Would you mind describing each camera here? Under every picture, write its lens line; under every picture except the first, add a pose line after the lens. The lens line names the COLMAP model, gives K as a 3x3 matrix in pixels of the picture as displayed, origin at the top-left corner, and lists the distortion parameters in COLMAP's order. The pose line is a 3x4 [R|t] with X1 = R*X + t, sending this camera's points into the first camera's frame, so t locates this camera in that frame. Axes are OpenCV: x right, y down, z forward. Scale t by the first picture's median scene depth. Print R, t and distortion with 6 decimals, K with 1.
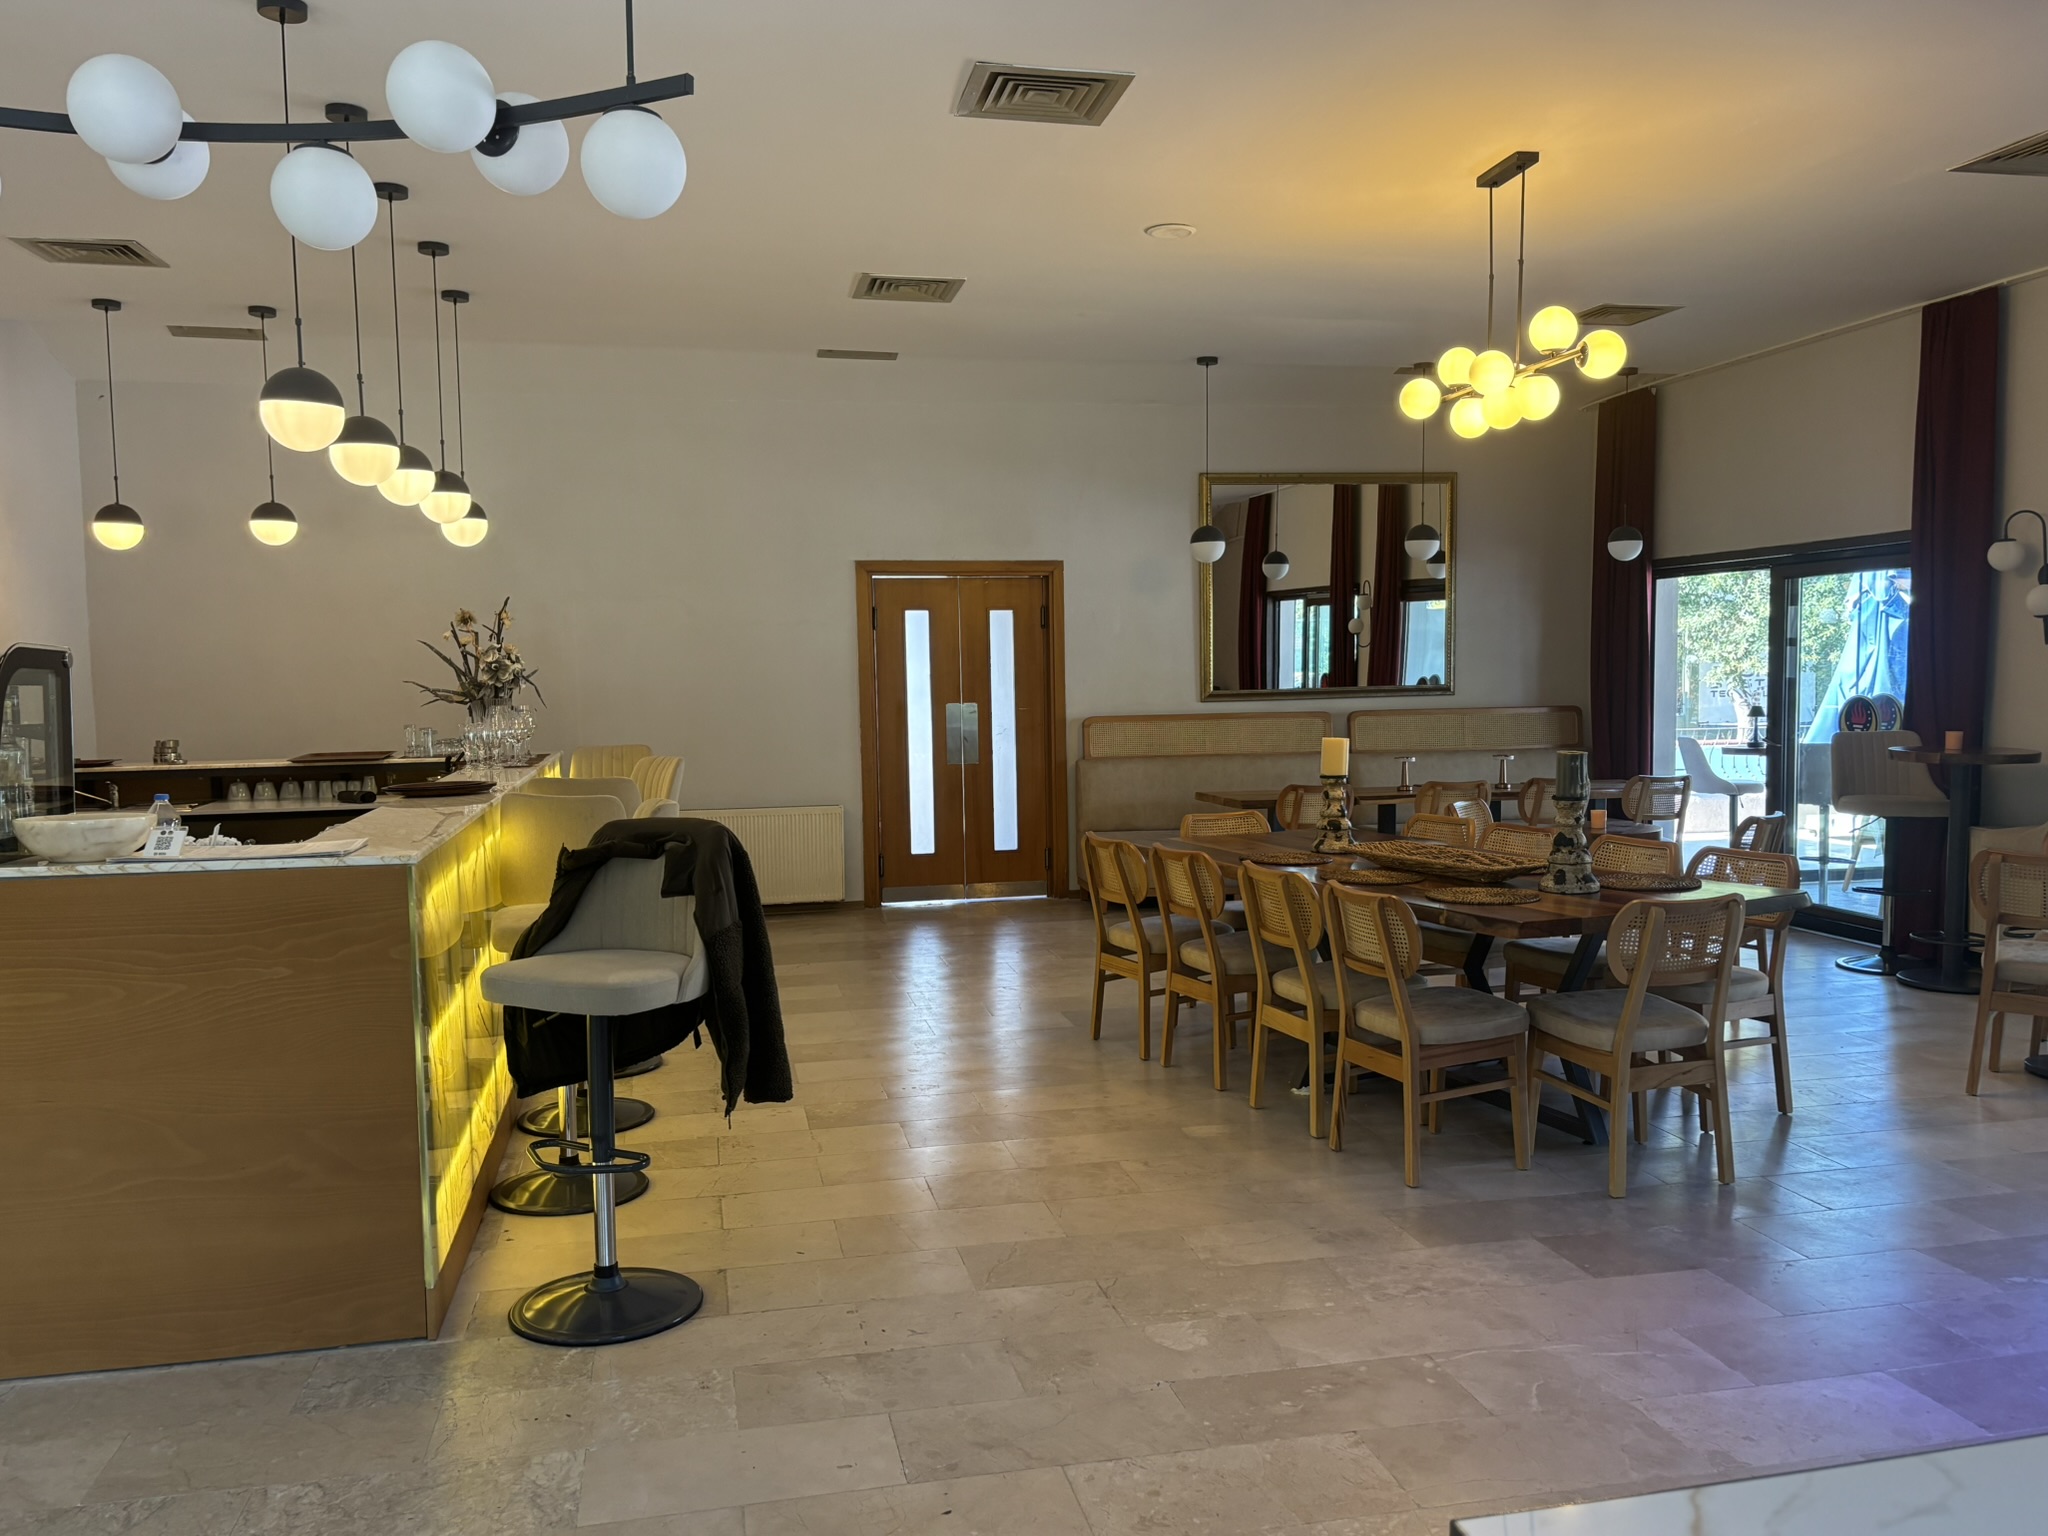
lens RADIAL K [[1605.9, 0, 1017.7], [0, 1605.9, 778.2], [0, 0, 1]] dist [0.028994, -0.048303]
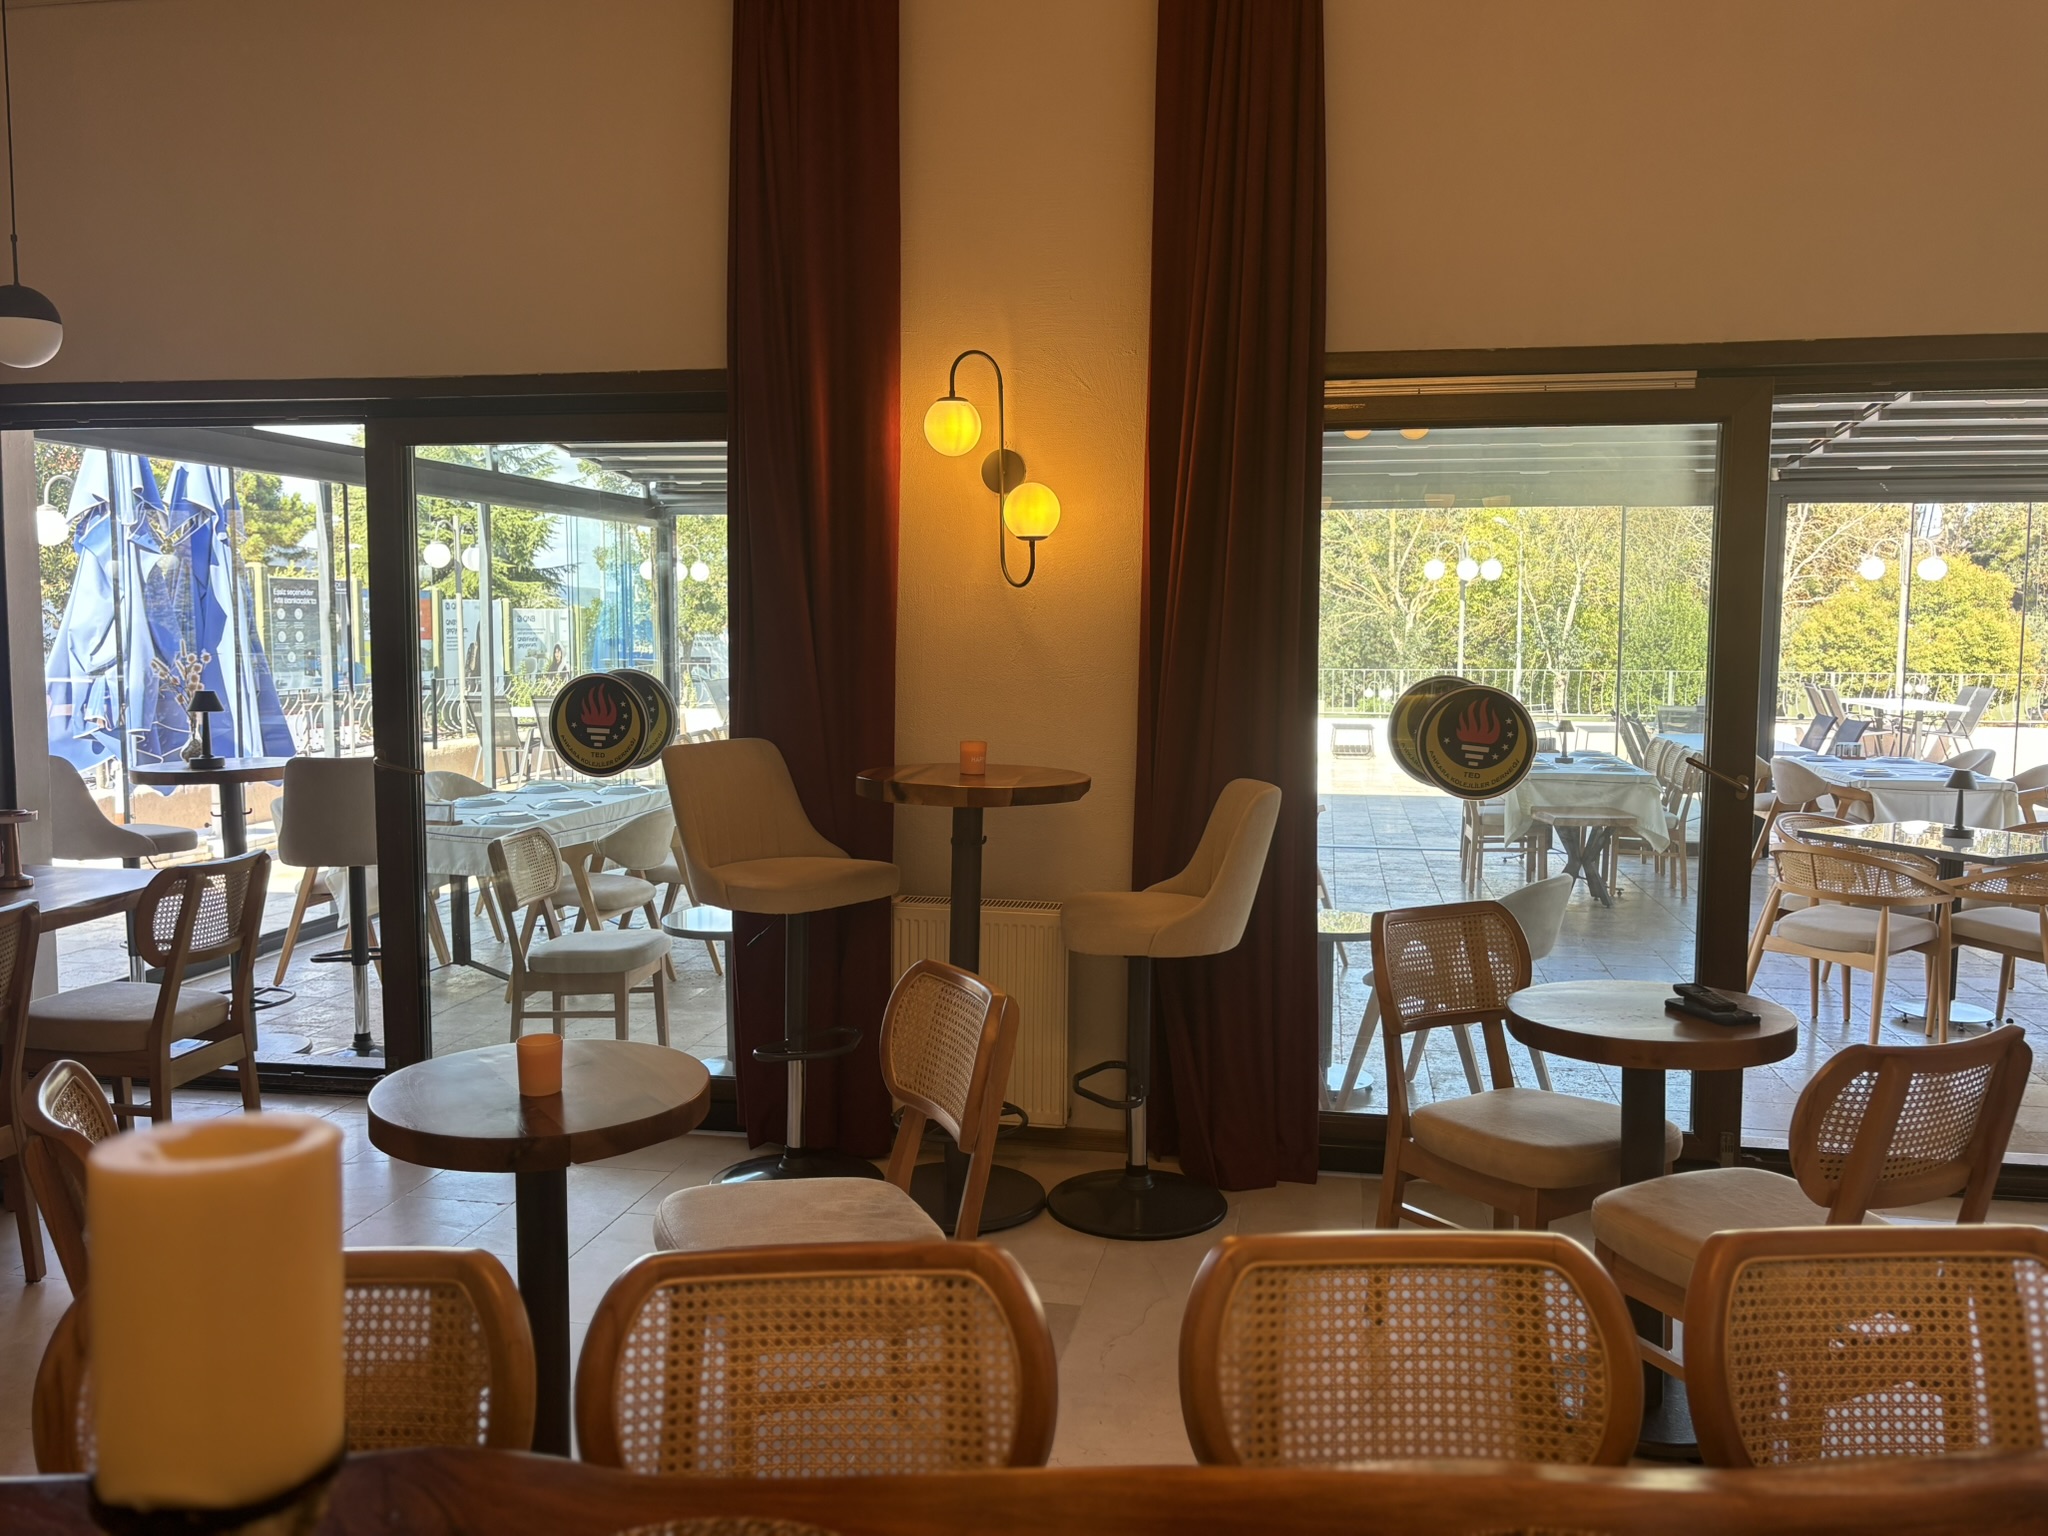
lens RADIAL K [[1590.8, 0, 1030.8], [0, 1590.8, 756.5], [0, 0, 1]] dist [0.030523, -0.015806]
pose [[0.378018, -0.062211, 0.923706, 0.072427], [0.052134, 0.997587, 0.045852, -0.035380], [-0.924329, 0.030823, 0.380349, 0.582271]]
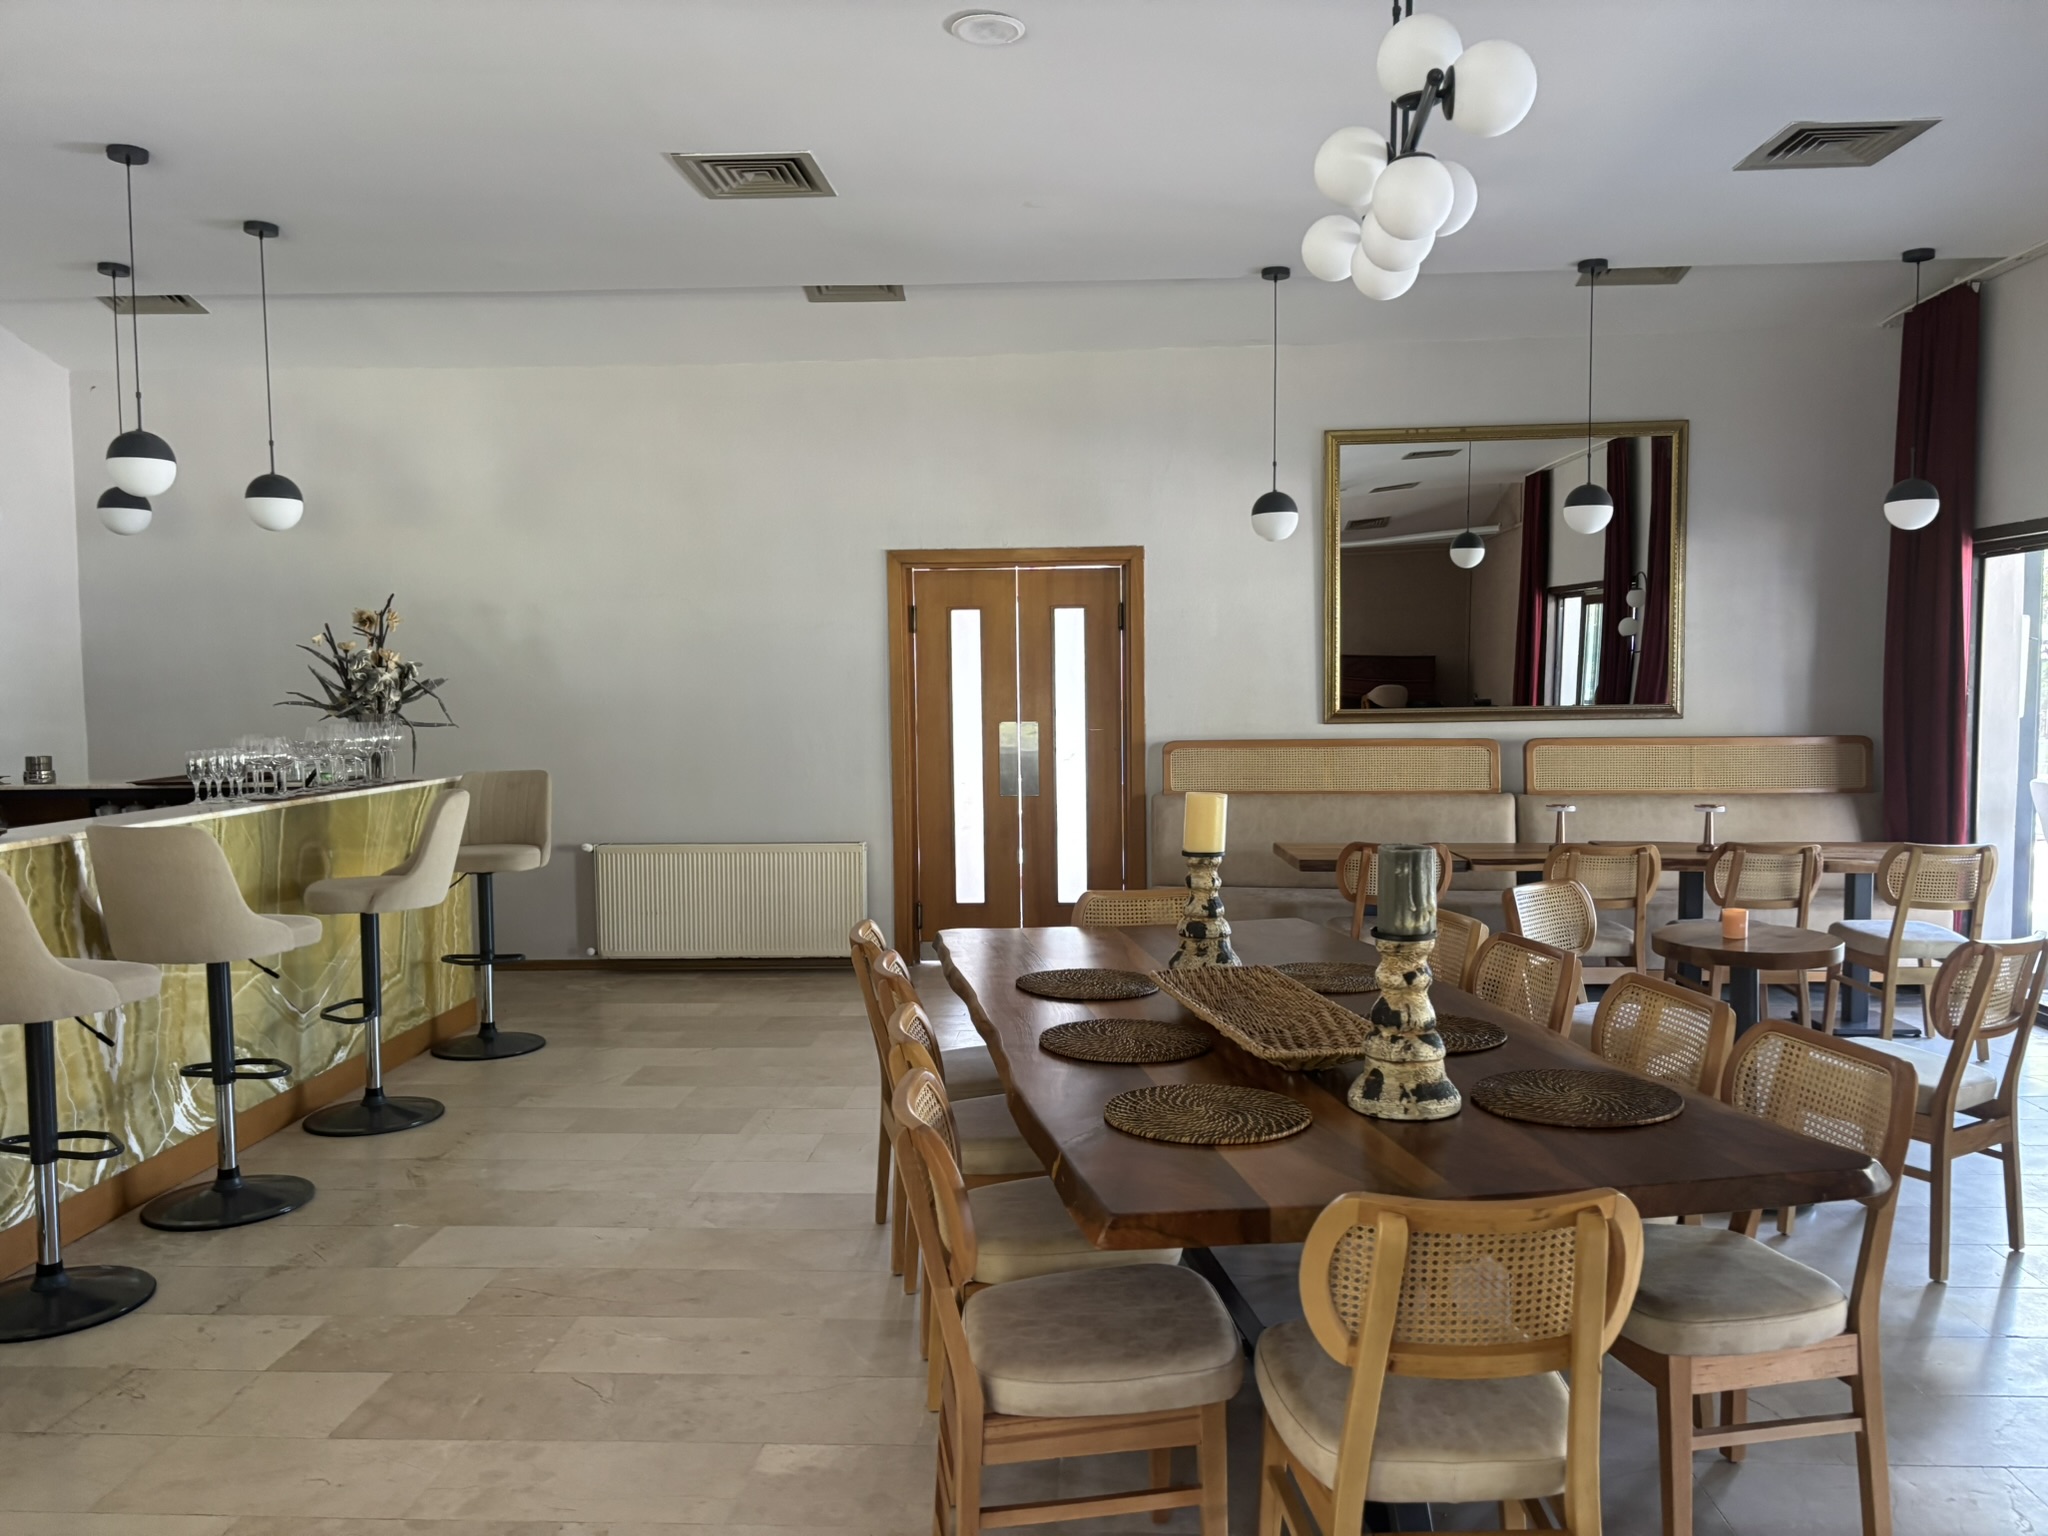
lens RADIAL K [[1539.4, 0, 1034.2], [0, 1539.4, 777.1], [0, 0, 1]] dist [0.040843, -0.044972]
pose [[0.964176, 0.020783, -0.264448, 0.189716], [-0.021802, 0.999762, -0.000918, -0.019014], [0.264366, 0.006651, 0.964399, 0.253118]]
